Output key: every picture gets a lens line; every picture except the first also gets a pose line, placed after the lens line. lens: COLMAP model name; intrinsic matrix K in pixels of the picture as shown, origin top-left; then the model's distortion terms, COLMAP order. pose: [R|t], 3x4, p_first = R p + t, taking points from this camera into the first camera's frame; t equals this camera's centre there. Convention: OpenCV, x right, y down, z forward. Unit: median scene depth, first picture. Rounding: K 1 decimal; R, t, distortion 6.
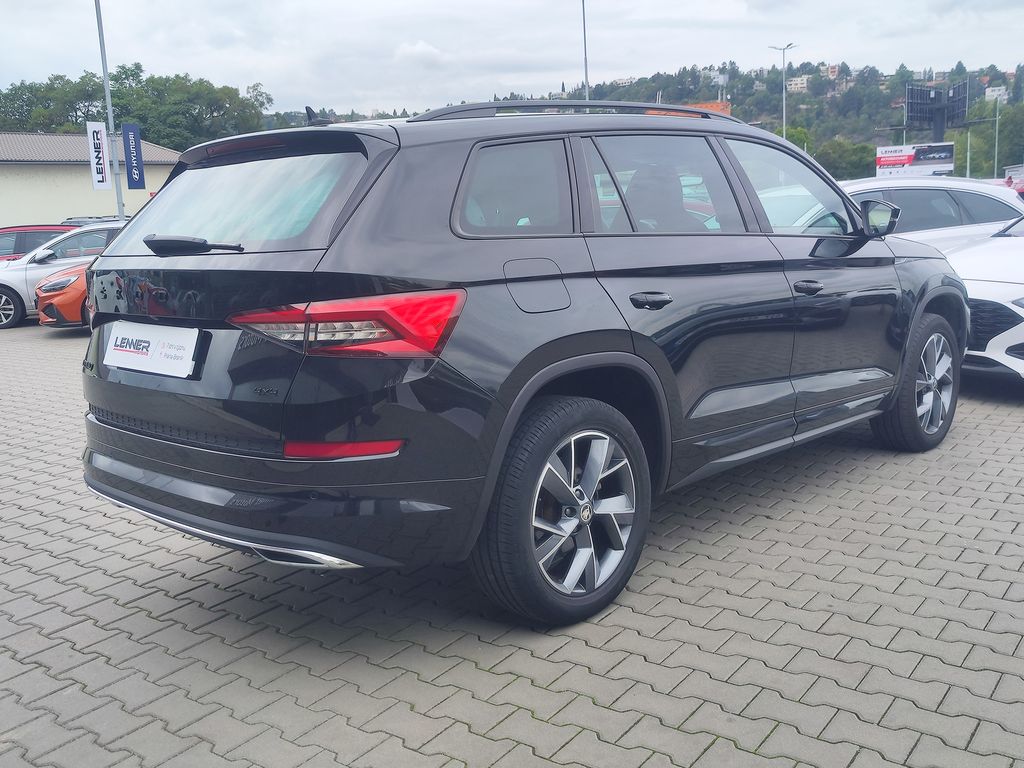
lens RADIAL K [[983.3, 0, 512.0], [0, 983.3, 384.0], [0, 0, 1]] dist [0.000001, 0.020594]
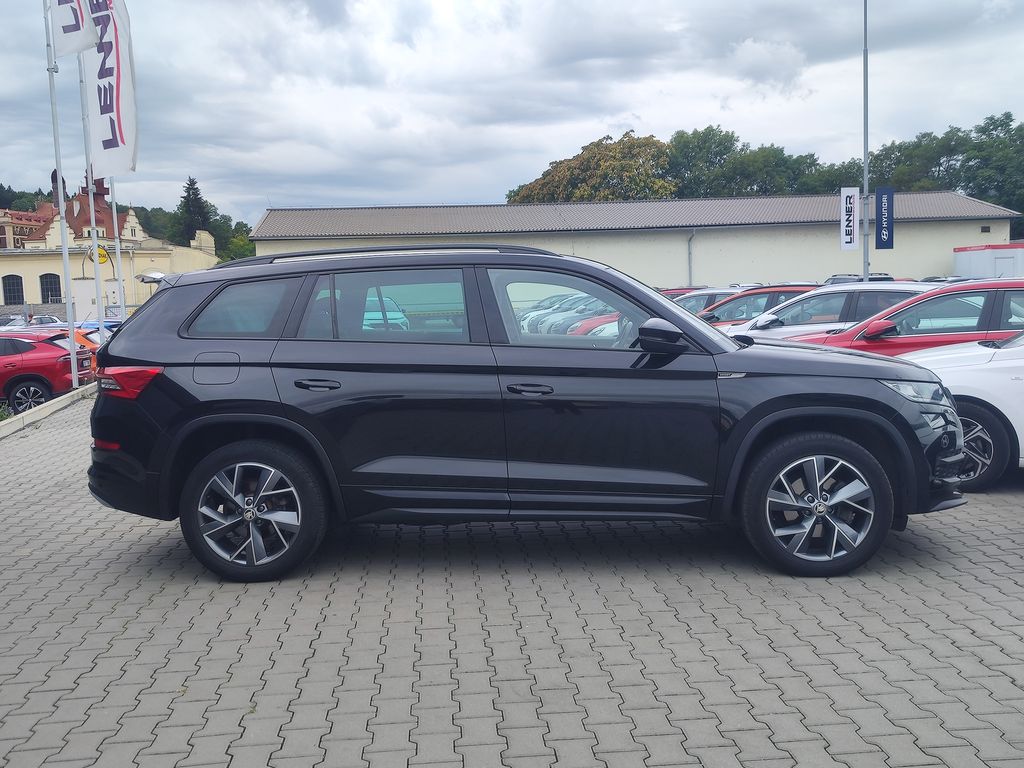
lens RADIAL K [[988.7, 0, 508.8], [0, 988.7, 403.6], [0, 0, 1]] dist [-0.014606, 0.007935]
pose [[0.664919, 0.106845, -0.739234, 0.148252], [-0.129043, 0.991266, 0.027202, -0.014068], [0.735683, 0.077306, 0.672899, 0.021752]]
